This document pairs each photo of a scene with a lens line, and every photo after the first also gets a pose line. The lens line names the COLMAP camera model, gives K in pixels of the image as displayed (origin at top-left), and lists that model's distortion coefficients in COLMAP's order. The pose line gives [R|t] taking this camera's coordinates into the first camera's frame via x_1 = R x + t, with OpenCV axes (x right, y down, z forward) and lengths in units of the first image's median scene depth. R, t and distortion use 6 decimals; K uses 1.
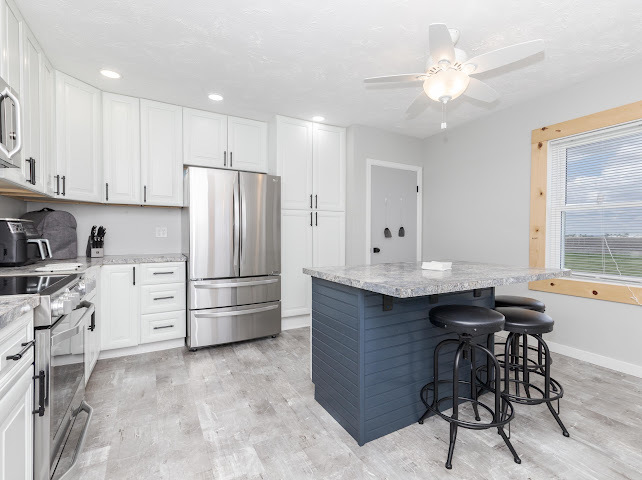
lens RADIAL K [[297.1, 0, 321.0], [0, 297.1, 240.0], [0, 0, 1]] dist [0.001569, 0.000335]
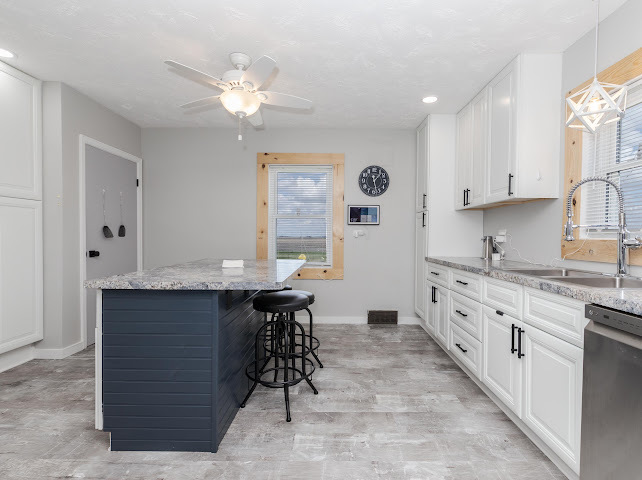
lens RADIAL K [[306.8, 0, 321.0], [0, 306.8, 240.0], [0, 0, 1]] dist [0.001280, -0.000027]
pose [[0.531762, -0.008388, 0.846852, -0.364625], [0.008234, 0.999955, 0.004734, -0.003016], [-0.846854, 0.004456, 0.531807, 0.117361]]
